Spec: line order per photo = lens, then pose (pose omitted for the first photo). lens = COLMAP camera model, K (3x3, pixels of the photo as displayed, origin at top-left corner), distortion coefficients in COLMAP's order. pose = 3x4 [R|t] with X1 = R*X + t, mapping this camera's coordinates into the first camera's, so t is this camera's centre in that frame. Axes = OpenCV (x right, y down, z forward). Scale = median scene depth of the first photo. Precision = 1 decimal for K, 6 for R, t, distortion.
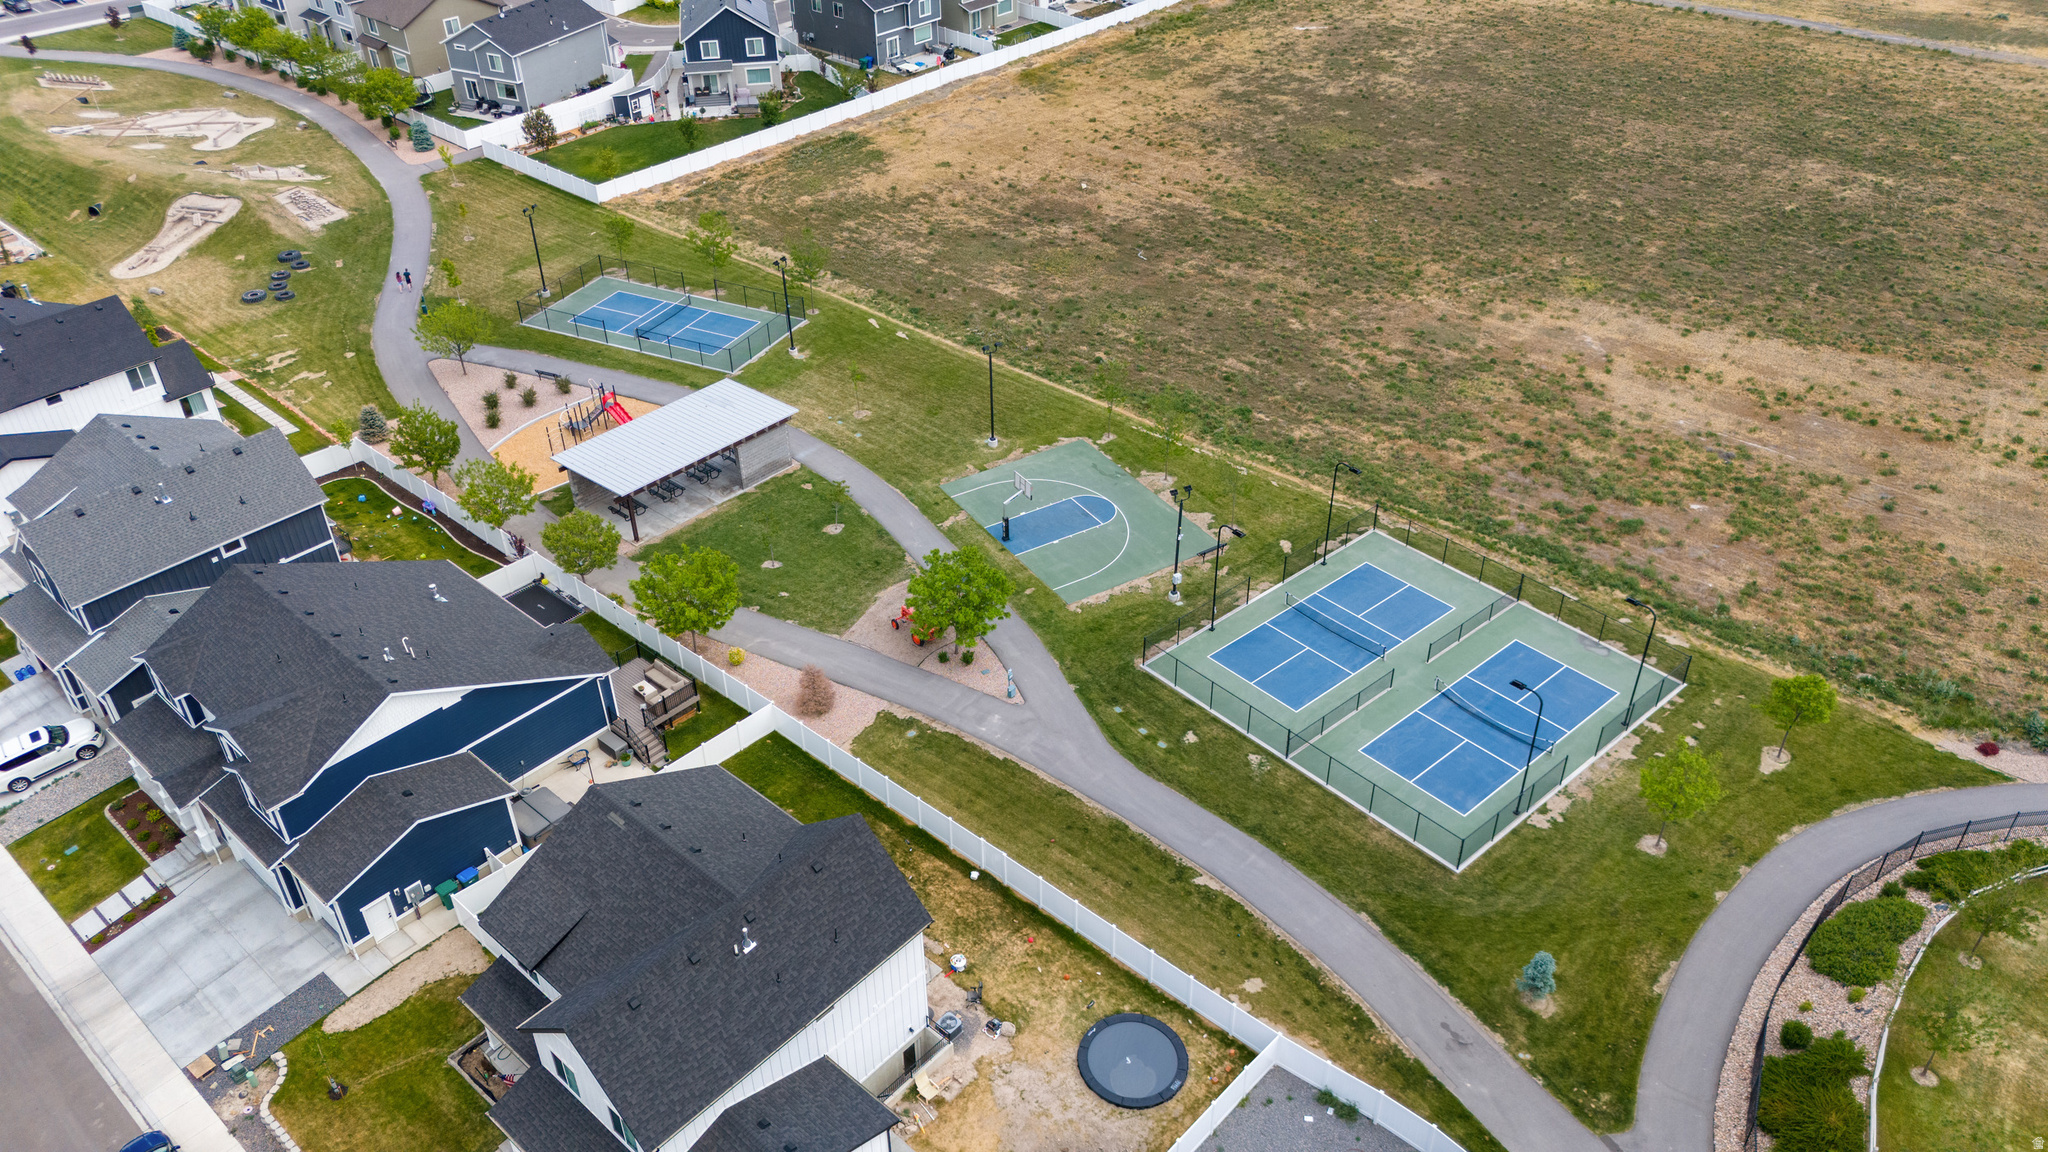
lens RADIAL K [[1502.5, 0, 1020.5], [0, 1502.5, 567.3], [0, 0, 1]] dist [0.058763, -0.049500]
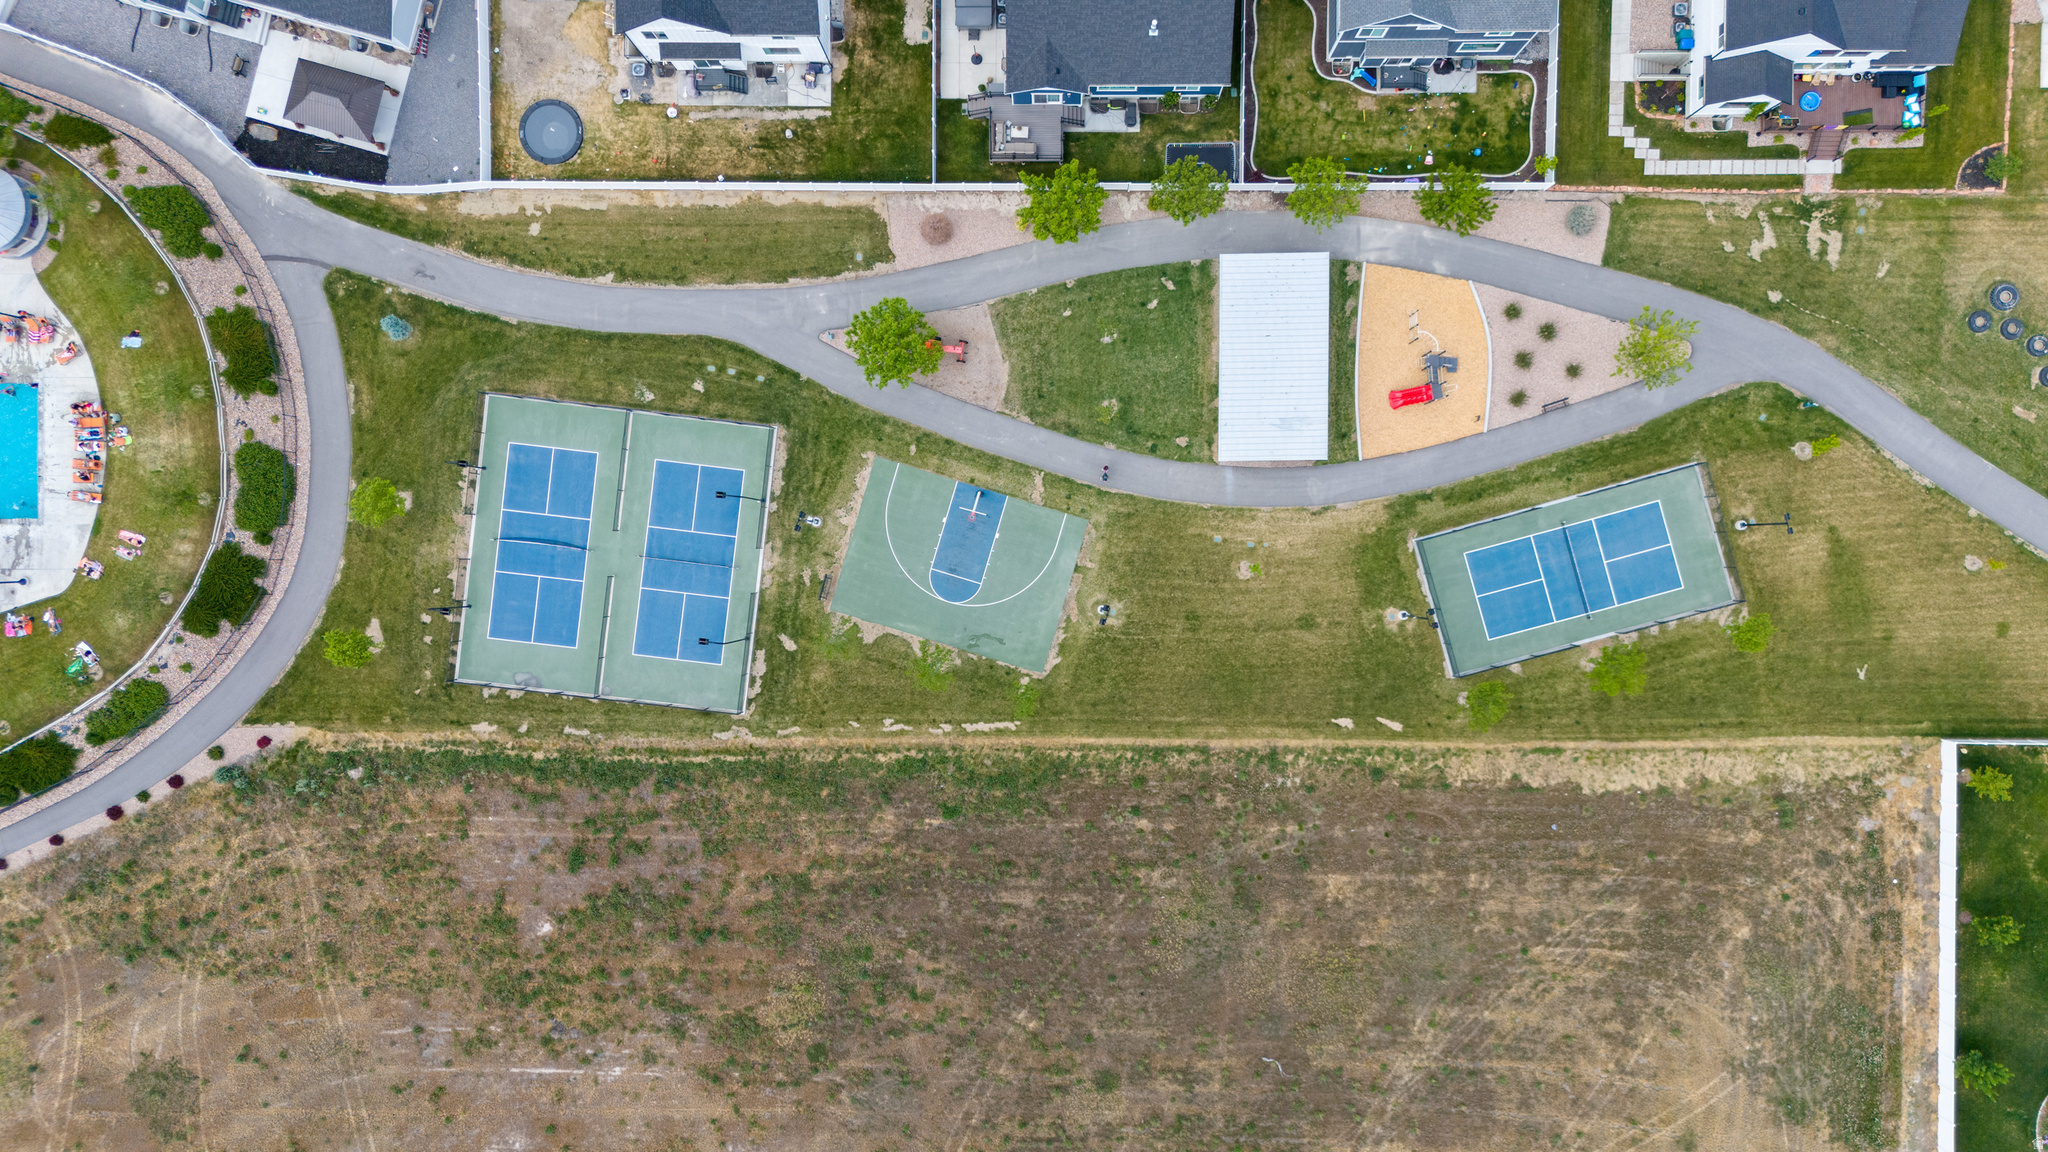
lens RADIAL K [[1502.5, 0, 1026.6], [0, 1502.5, 567.1], [0, 0, 1]] dist [0.058763, -0.049500]
pose [[-0.744455, 0.667005, 0.029854, -0.034019], [-0.361963, -0.440758, 0.821410, -1.022479], [0.561043, 0.600697, 0.569556, 0.417206]]
